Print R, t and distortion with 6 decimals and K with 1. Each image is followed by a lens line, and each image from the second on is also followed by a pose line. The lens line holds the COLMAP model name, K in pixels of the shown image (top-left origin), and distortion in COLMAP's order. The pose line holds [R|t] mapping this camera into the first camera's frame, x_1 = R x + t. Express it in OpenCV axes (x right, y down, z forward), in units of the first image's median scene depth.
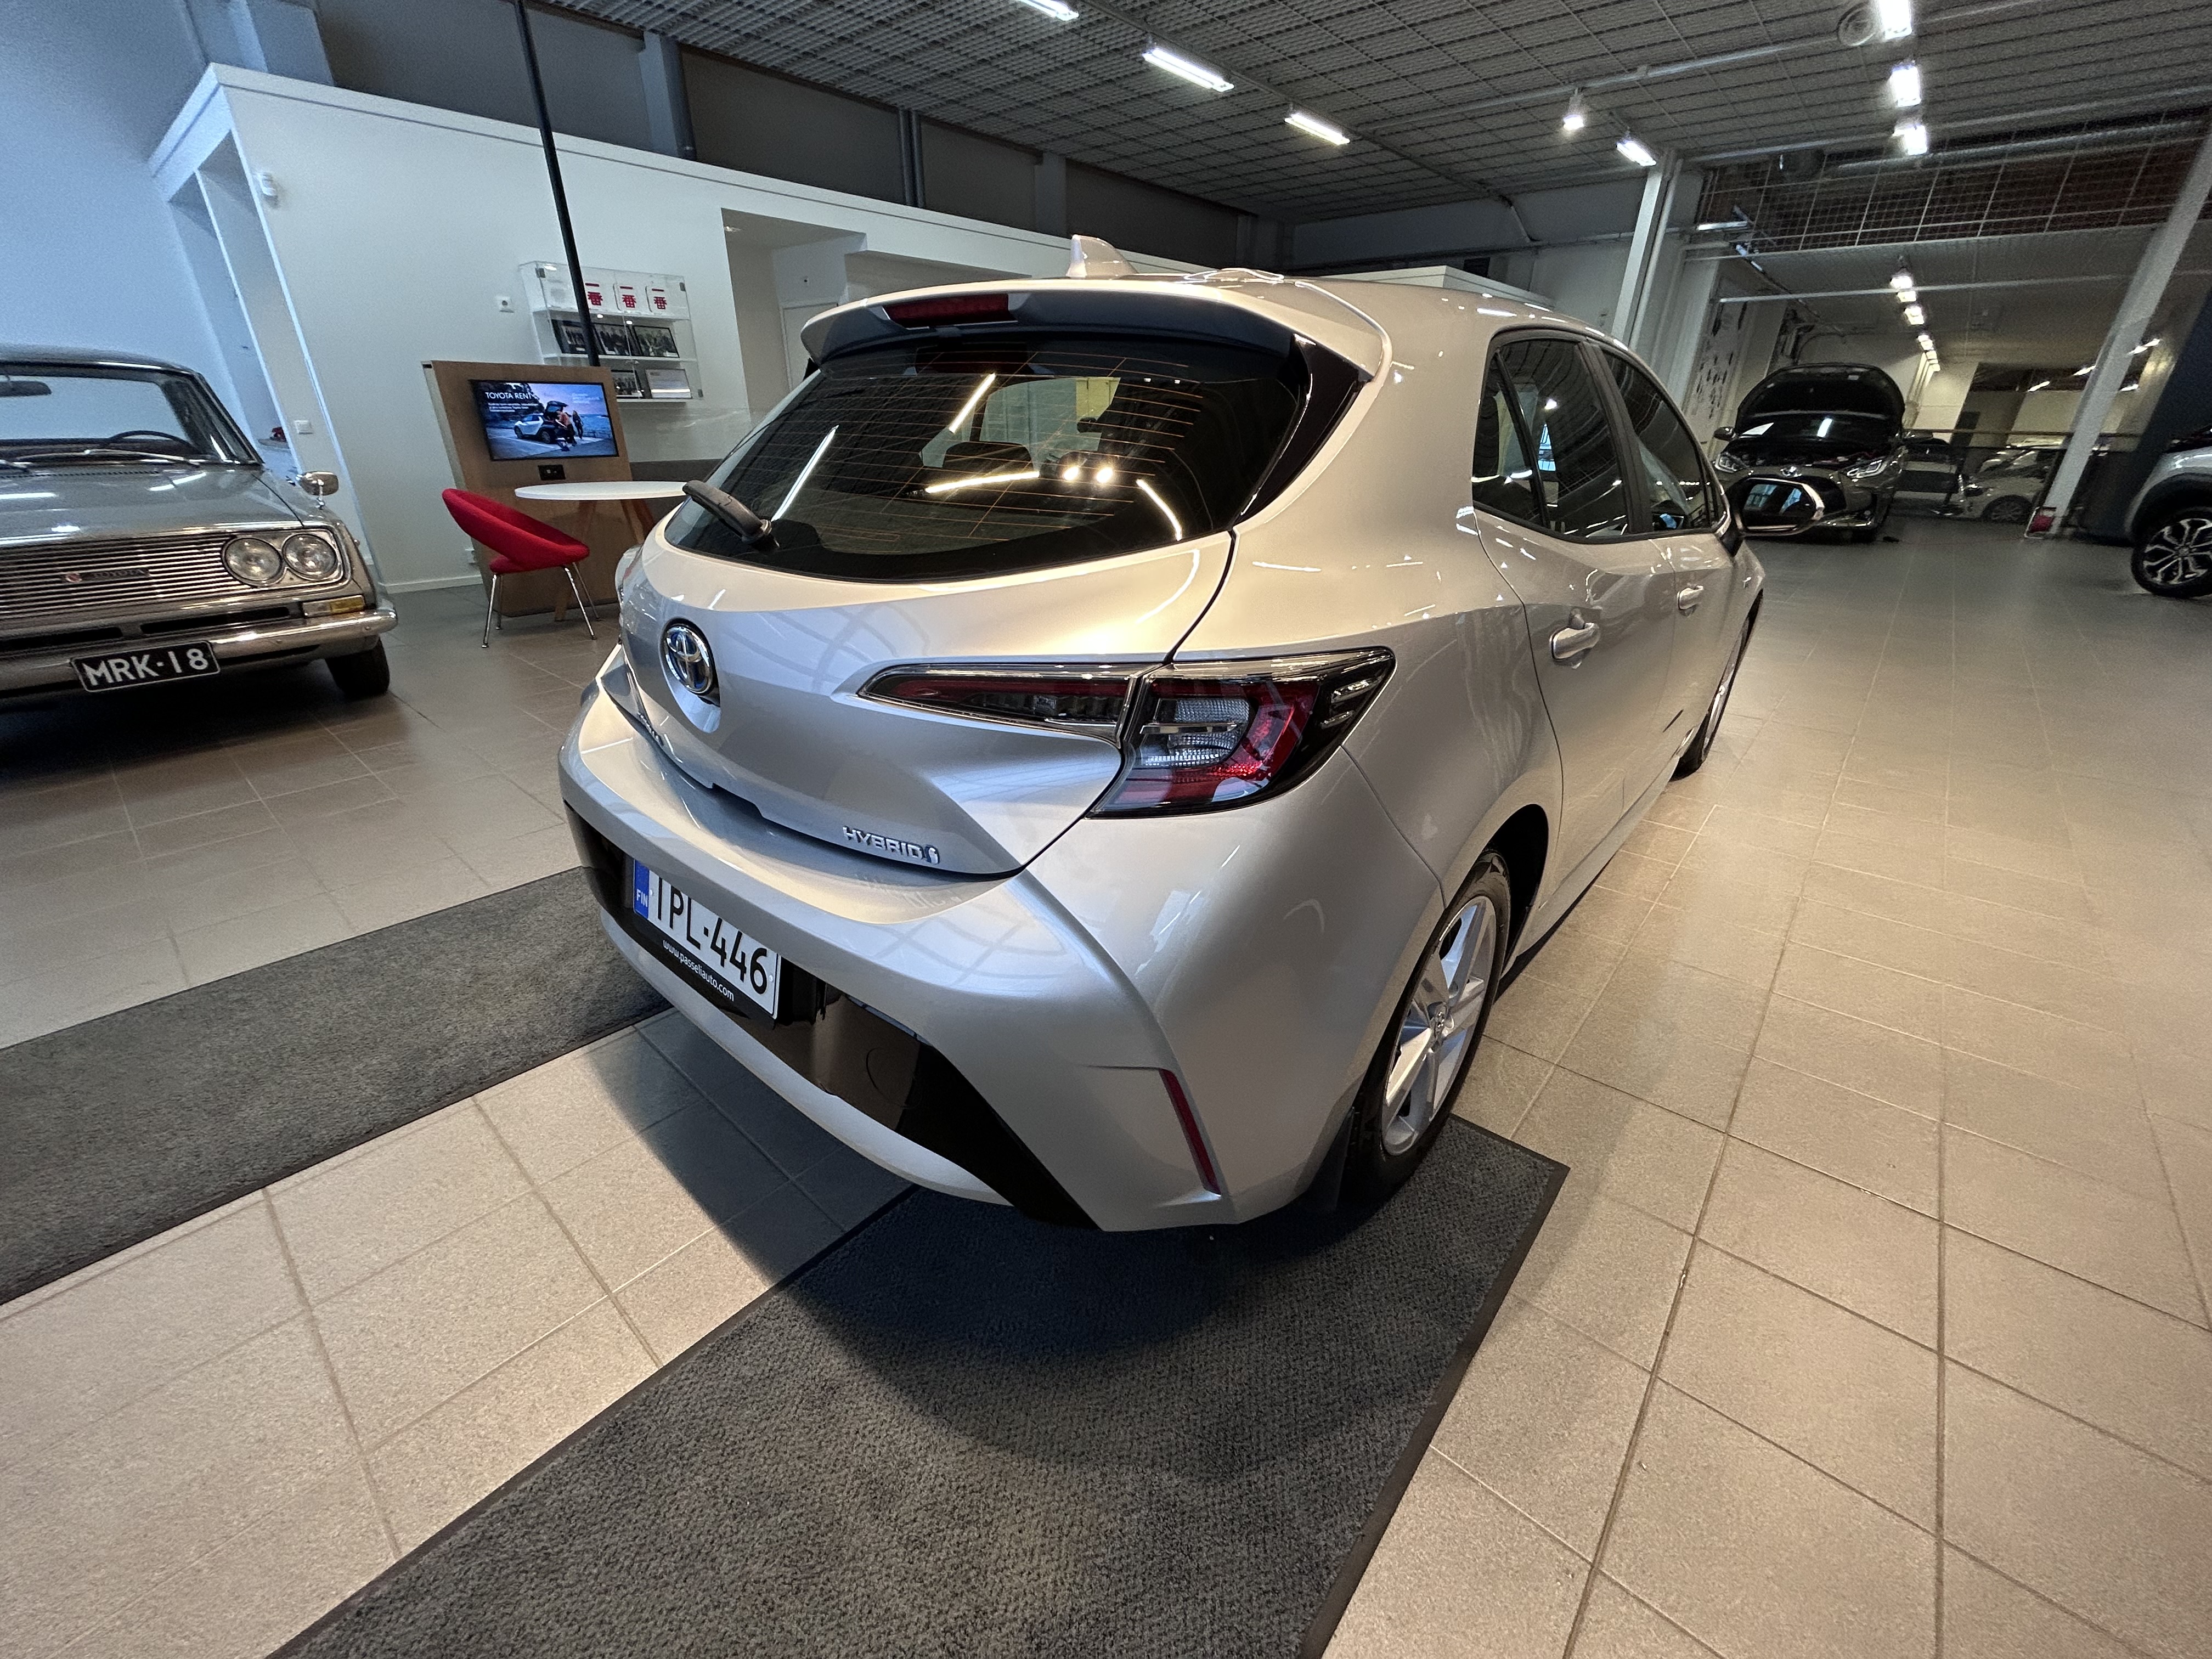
lens RADIAL K [[885.3, 0, 1105.8], [0, 885.3, 825.4], [0, 0, 1]] dist [-0.000425, 0.000297]
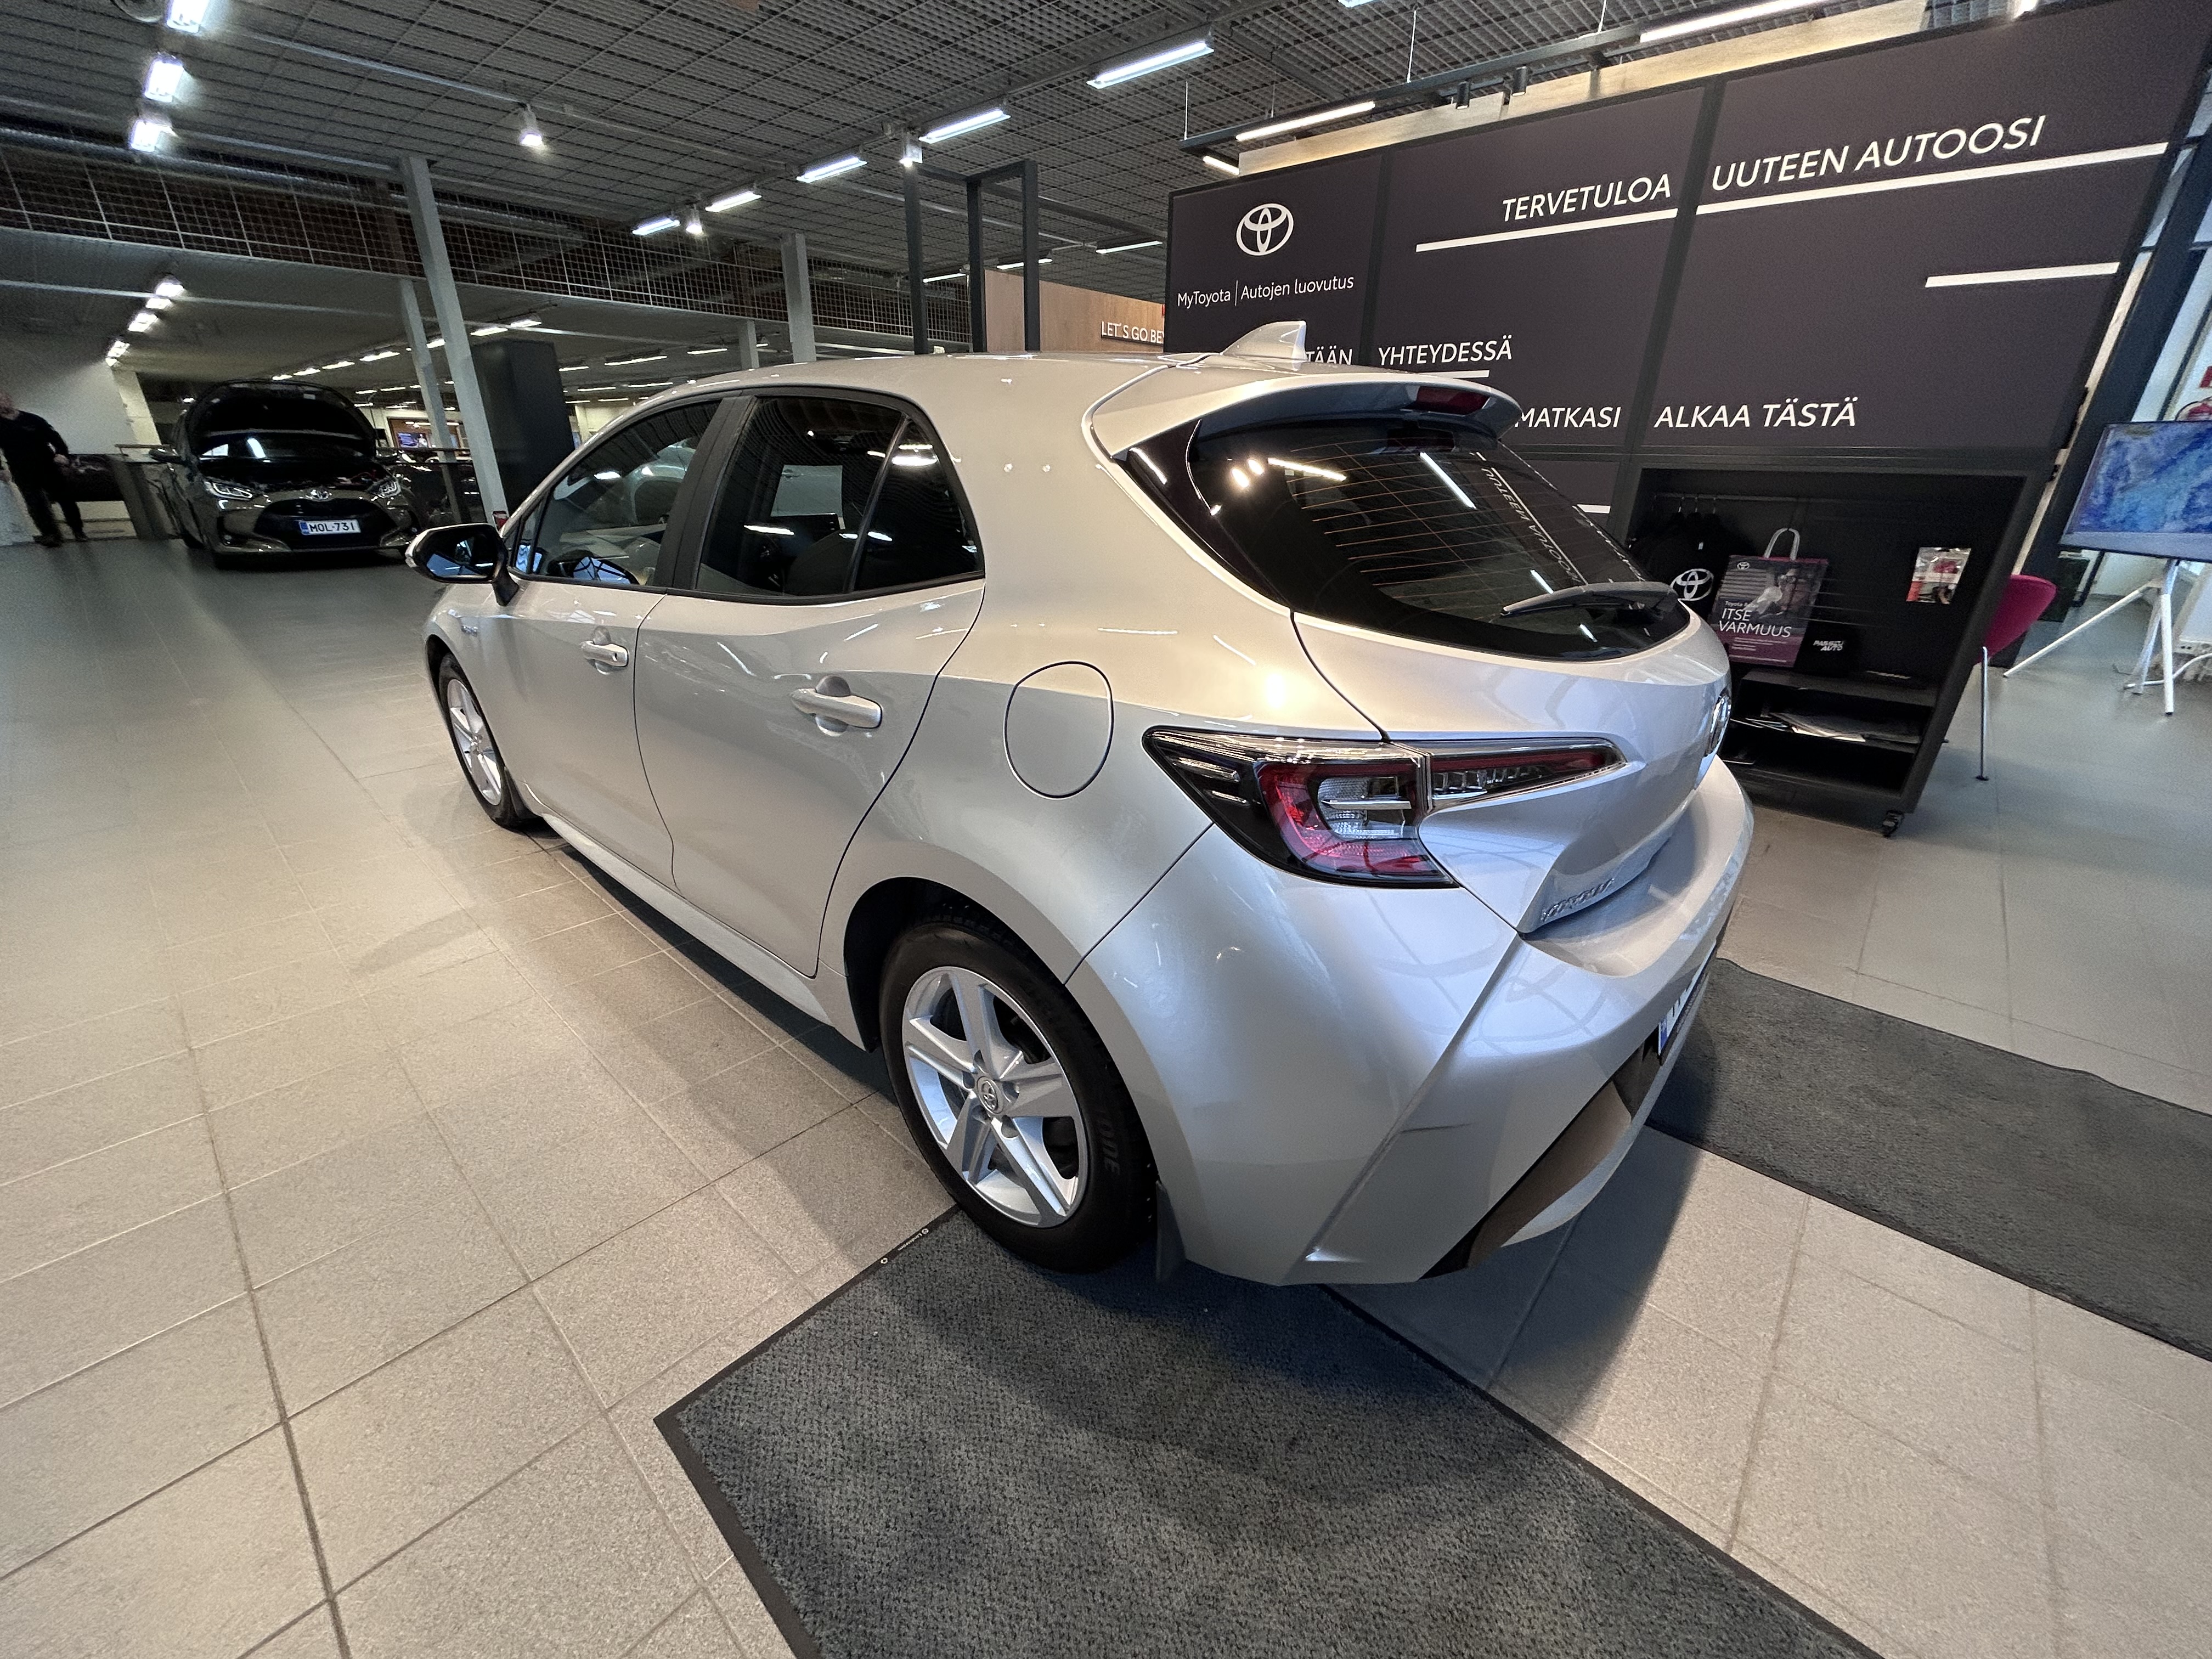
lens RADIAL K [[885.3, 0, 1105.8], [0, 885.3, 825.4], [0, 0, 1]] dist [-0.000425, 0.000297]
pose [[0.039561, -0.403295, 0.914214, -0.265490], [0.411574, 0.840290, 0.352874, -0.134304], [-0.910517, 0.362307, 0.199228, 0.259505]]
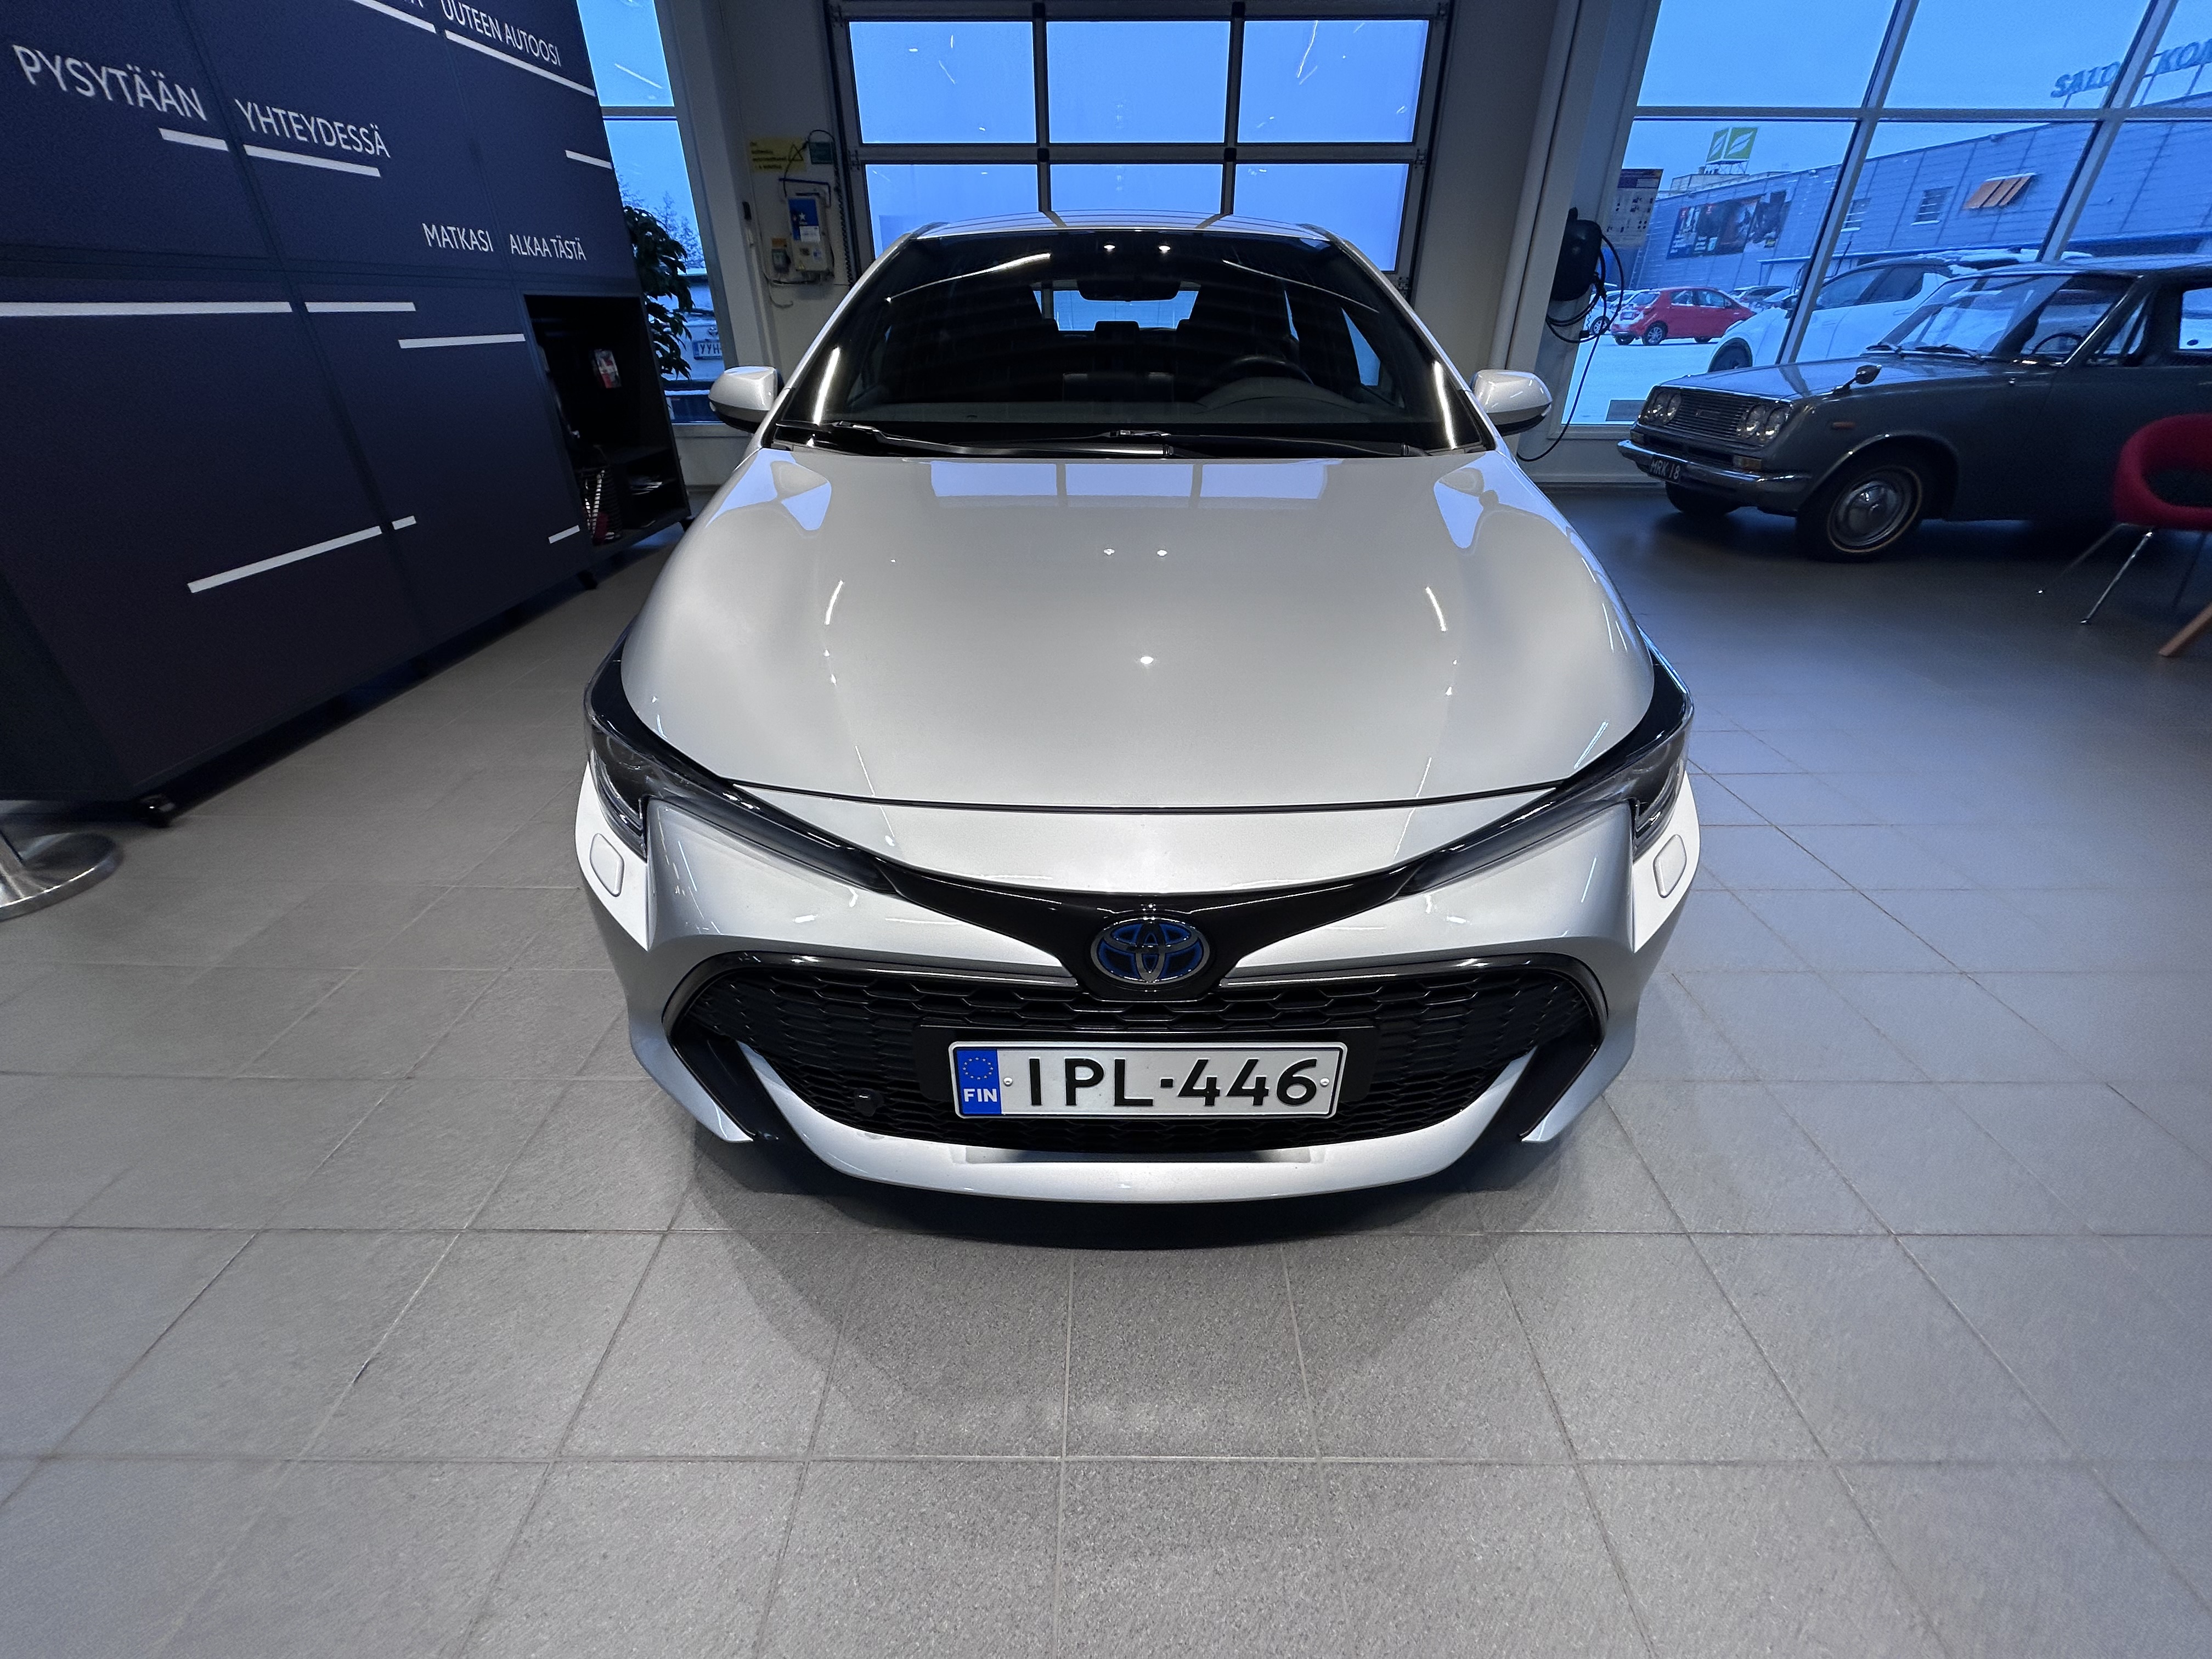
lens RADIAL K [[885.3, 0, 1105.8], [0, 885.3, 825.4], [0, 0, 1]] dist [-0.000425, 0.000297]
pose [[-0.756136, 0.320438, -0.570594, 0.397750], [-0.288582, 0.619289, 0.730206, -0.296740], [0.587348, 0.716799, -0.375794, 0.647891]]
